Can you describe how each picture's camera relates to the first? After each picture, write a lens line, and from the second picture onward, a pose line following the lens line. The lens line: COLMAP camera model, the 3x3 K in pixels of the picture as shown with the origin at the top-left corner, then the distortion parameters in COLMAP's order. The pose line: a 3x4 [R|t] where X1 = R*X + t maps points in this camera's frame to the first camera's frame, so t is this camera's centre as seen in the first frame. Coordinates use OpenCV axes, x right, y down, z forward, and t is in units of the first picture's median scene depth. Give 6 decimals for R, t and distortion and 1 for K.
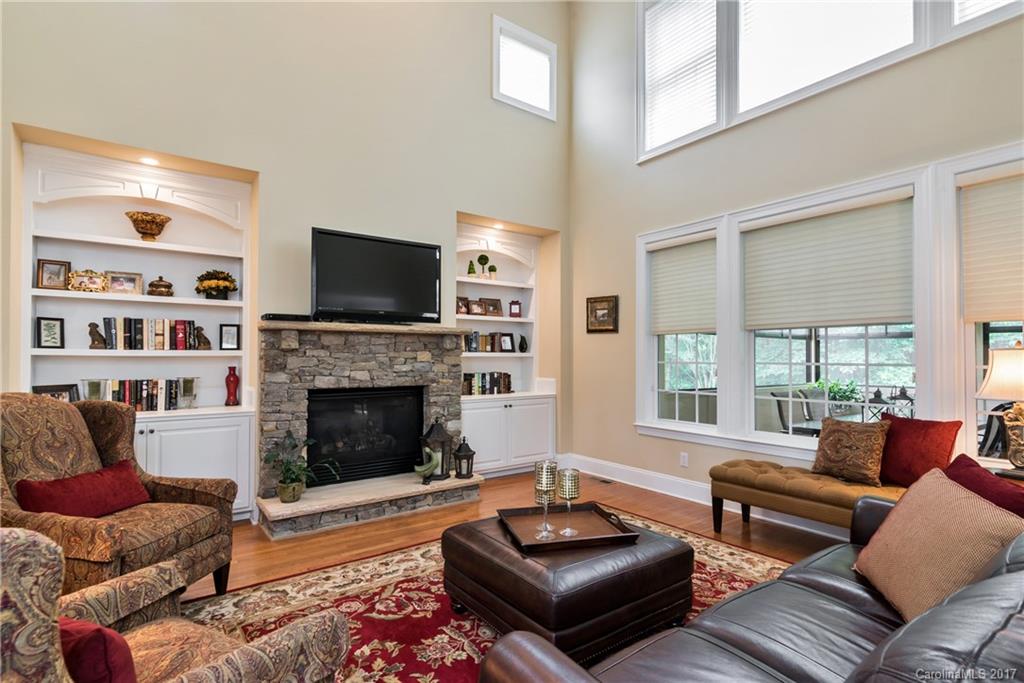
lens RADIAL K [[507.1, 0, 512.6], [0, 507.1, 345.9], [0, 0, 1]] dist [0.003479, 0.000204]
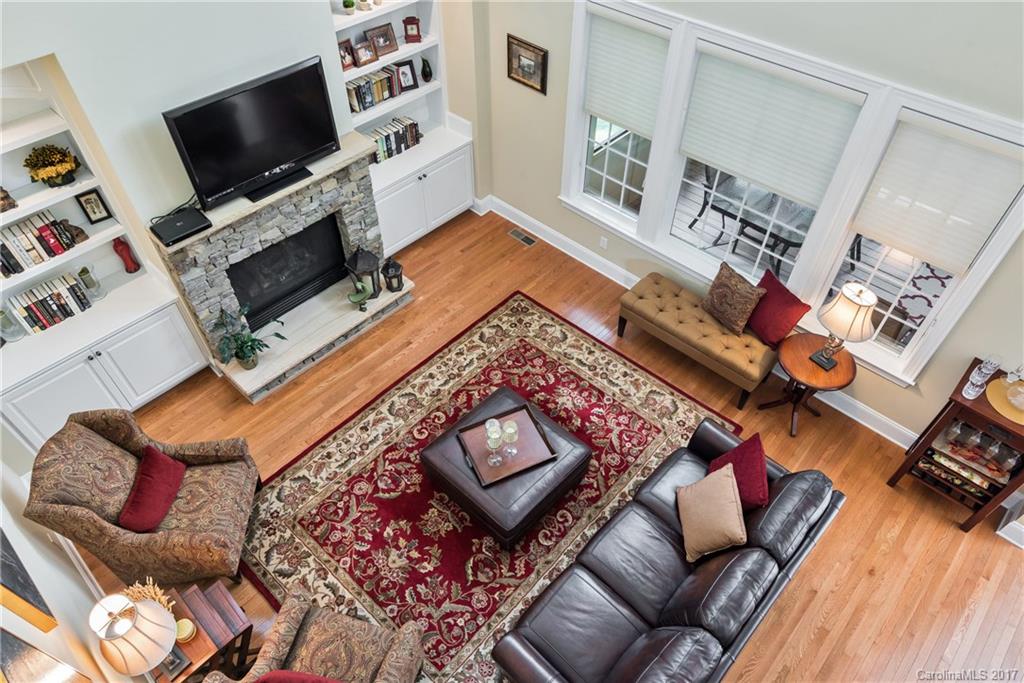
lens RADIAL K [[652.3, 0, 513.0], [0, 652.3, 343.0], [0, 0, 1]] dist [0.002498, -0.003653]
pose [[0.983823, -0.132887, 0.120136, -0.038835], [-0.002374, 0.660894, 0.750475, -0.748042], [-0.179126, -0.738620, 0.649888, 0.009731]]
